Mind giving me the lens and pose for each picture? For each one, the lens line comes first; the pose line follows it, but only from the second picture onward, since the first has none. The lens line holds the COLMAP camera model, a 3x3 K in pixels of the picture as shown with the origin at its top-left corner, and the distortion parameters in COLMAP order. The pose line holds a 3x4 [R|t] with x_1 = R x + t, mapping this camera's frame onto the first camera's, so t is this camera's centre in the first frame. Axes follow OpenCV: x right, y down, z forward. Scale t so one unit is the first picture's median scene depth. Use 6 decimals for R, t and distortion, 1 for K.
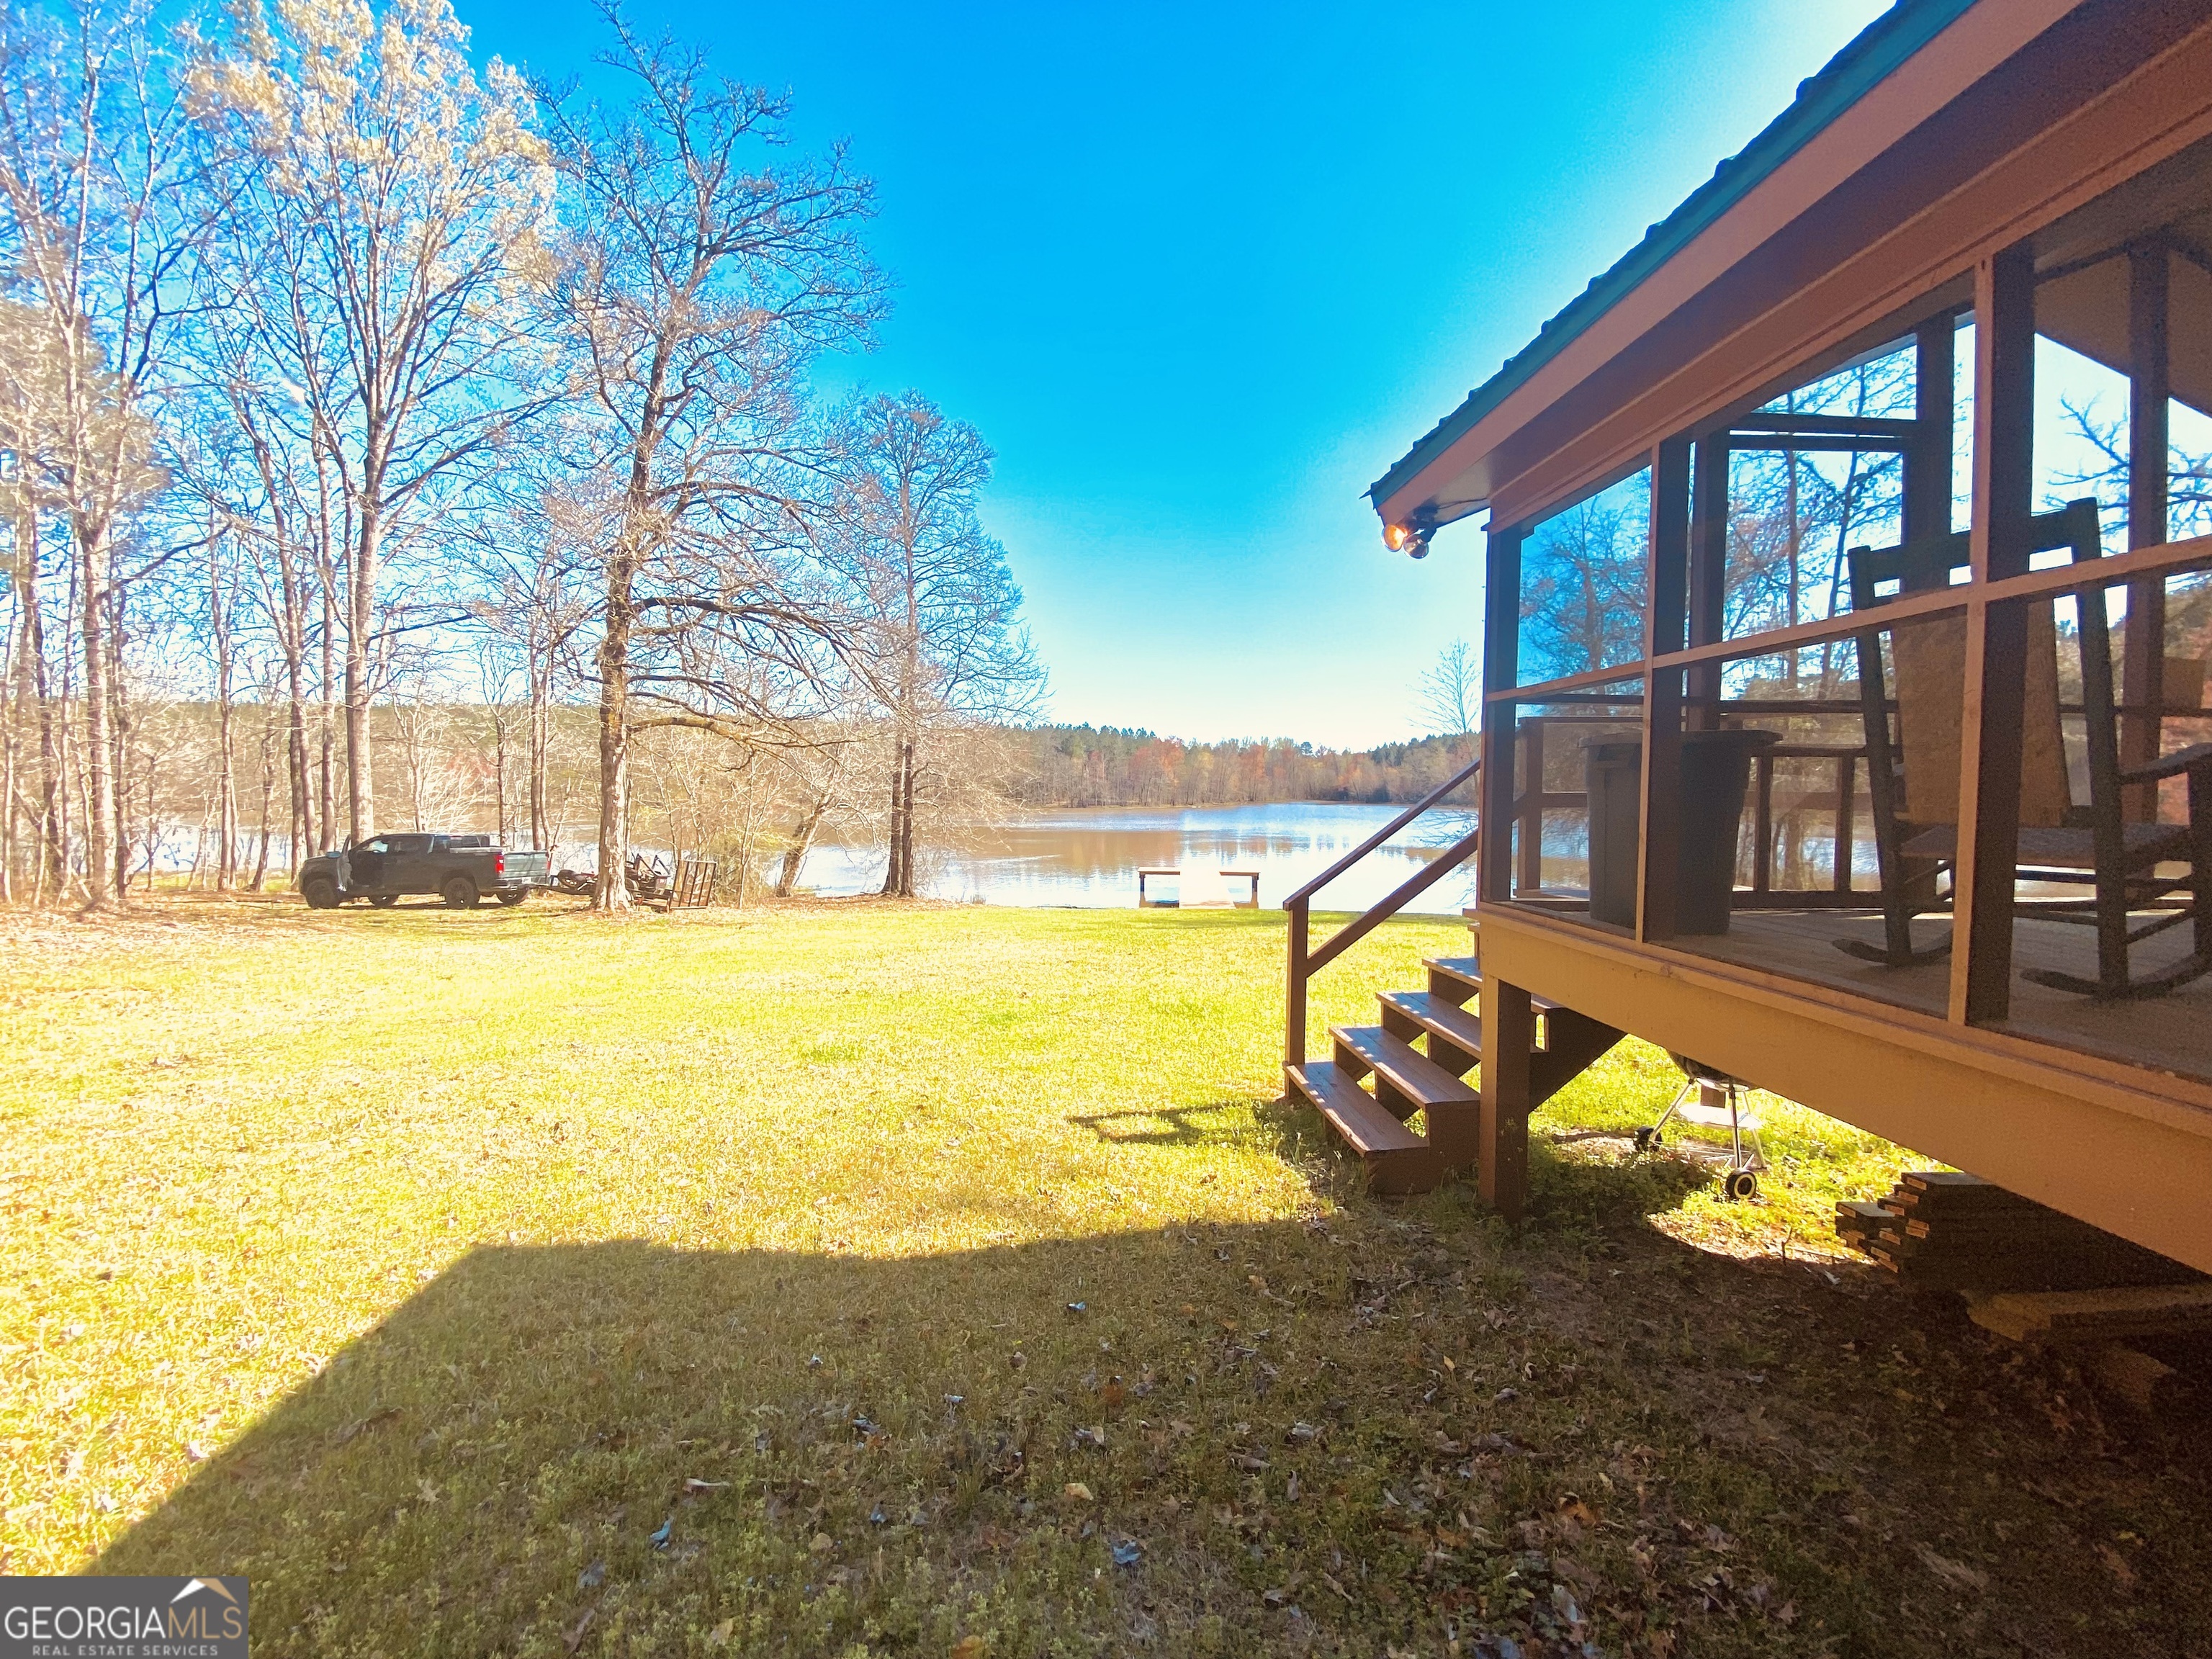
lens RADIAL K [[893.6, 0, 1098.6], [0, 893.6, 829.7], [0, 0, 1]] dist [0.024307, -0.023303]
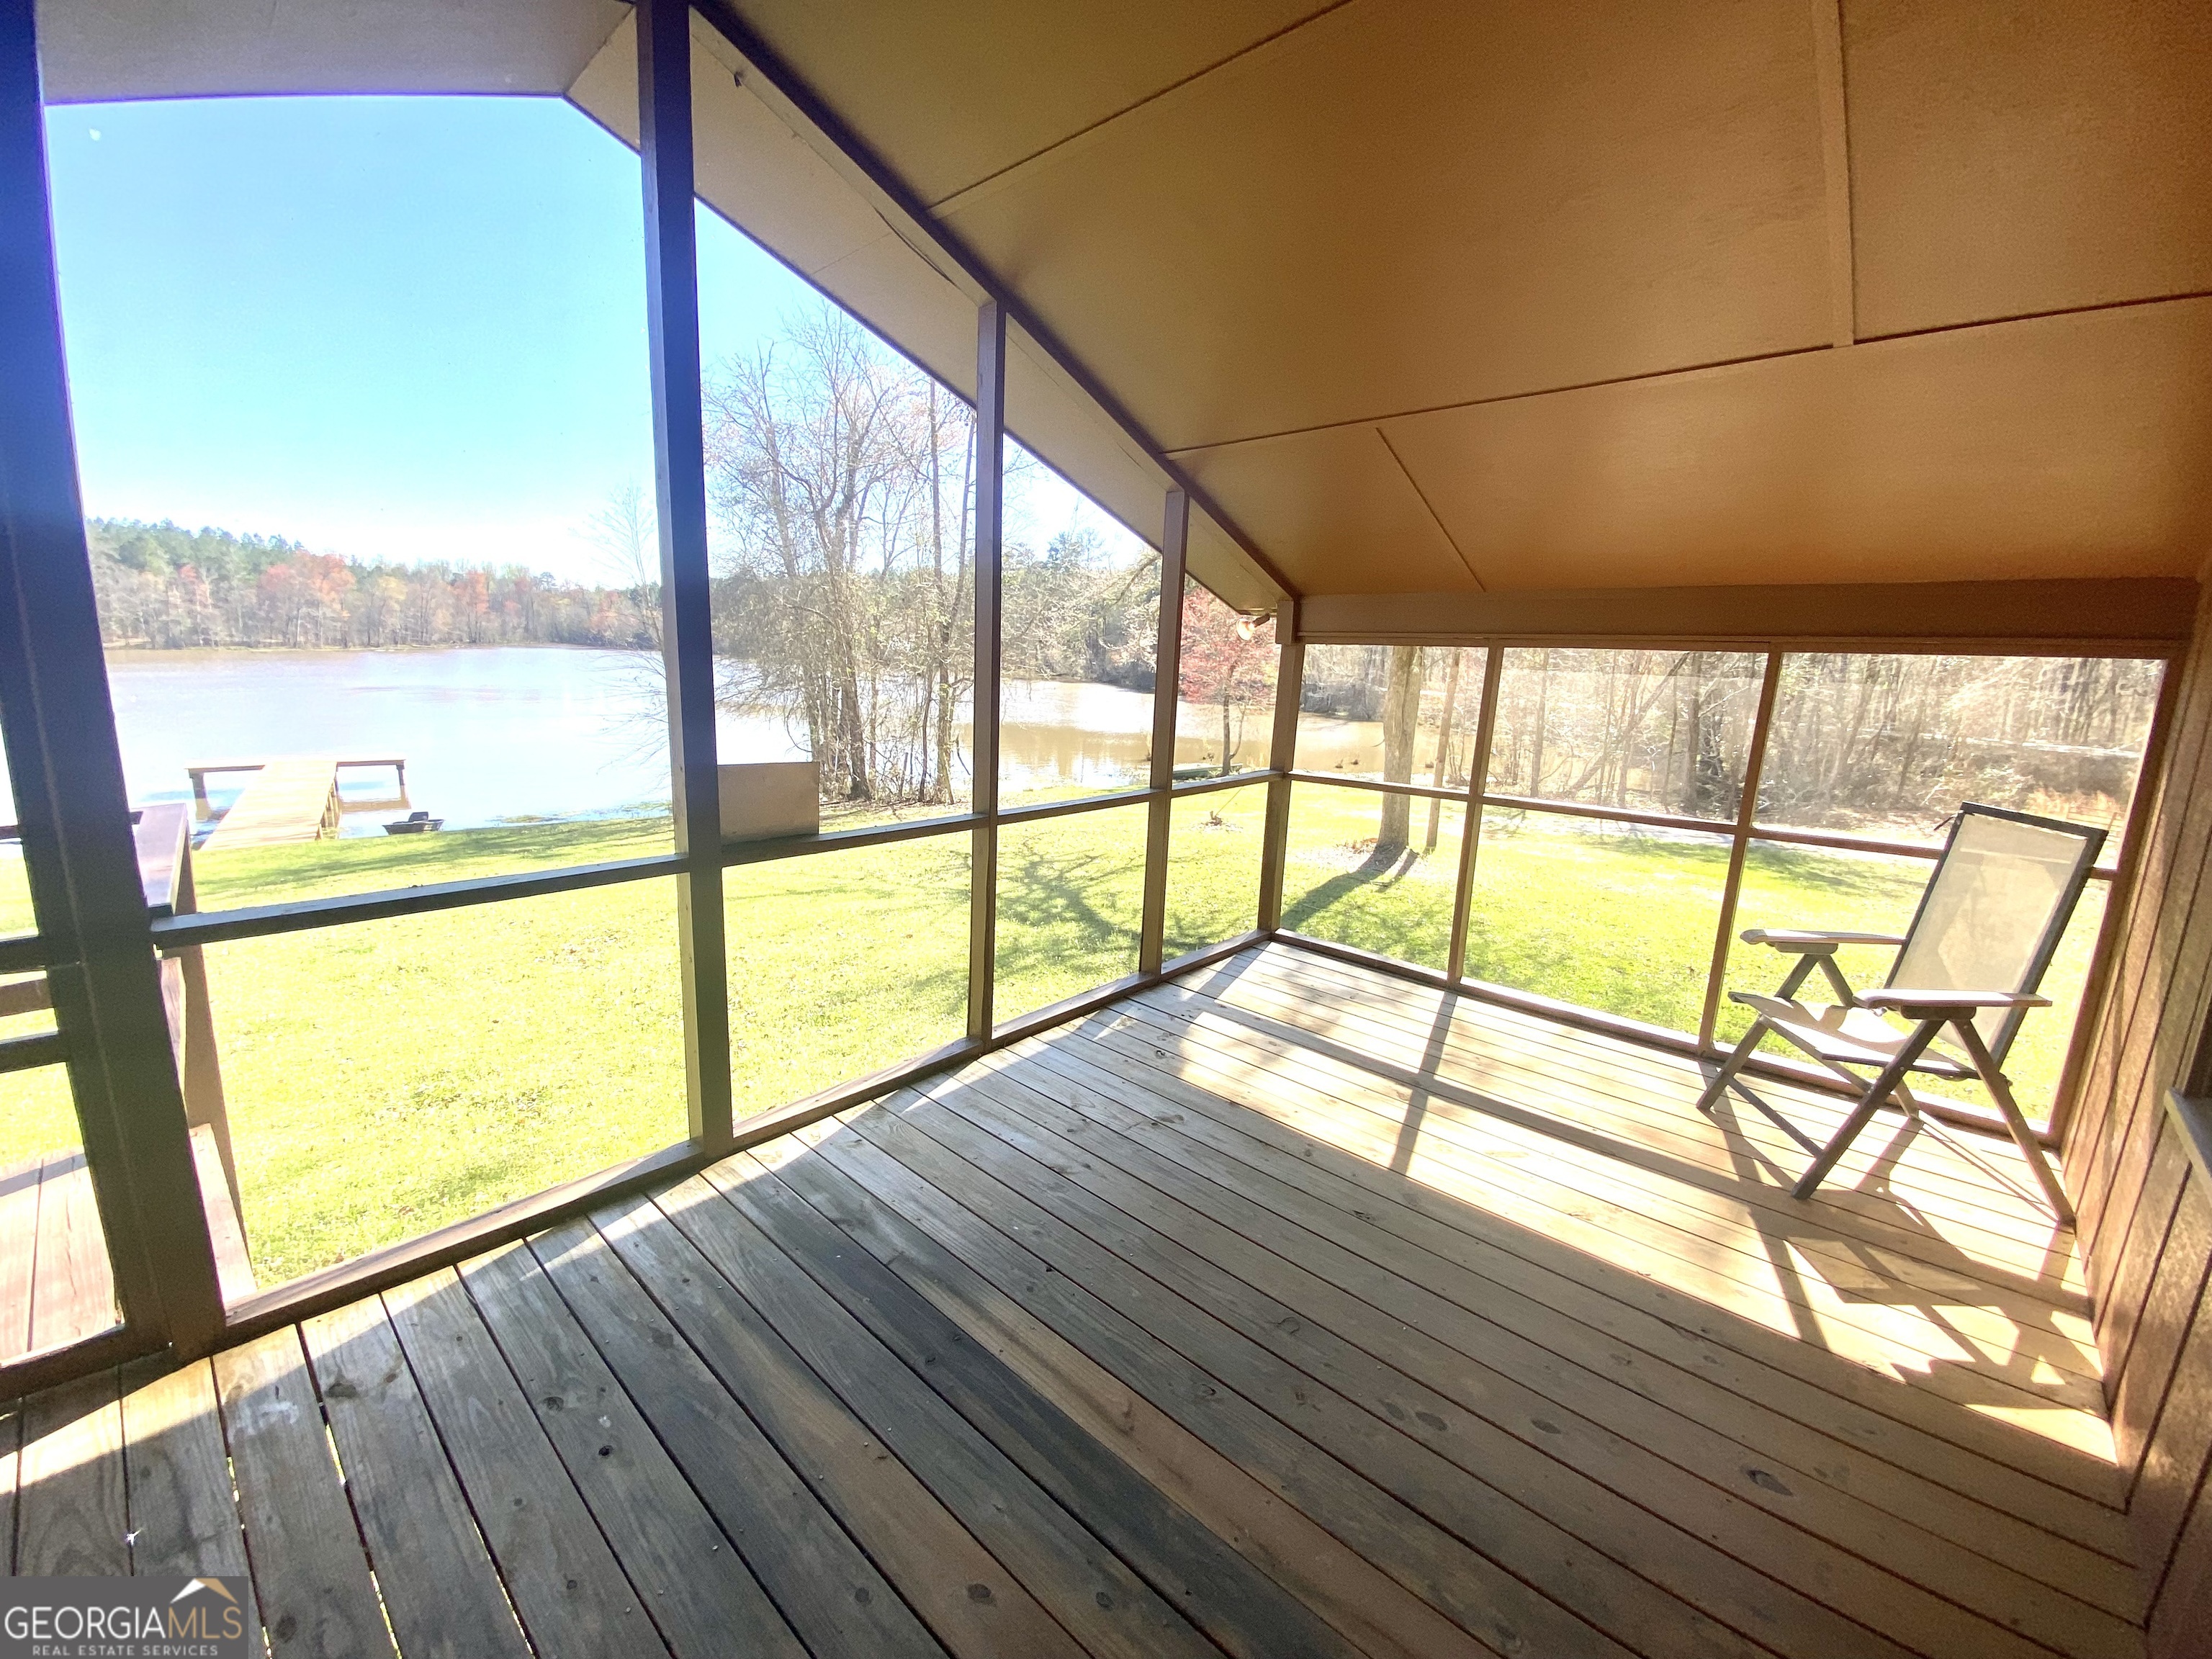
lens RADIAL K [[886.9, 0, 1100.9], [0, 886.9, 829.2], [0, 0, 1]] dist [0.025353, -0.024565]
pose [[0.726067, -0.111832, 0.678469, 0.787828], [-0.004642, 0.985867, 0.167468, -0.206095], [-0.687609, -0.124743, 0.715286, 0.319172]]
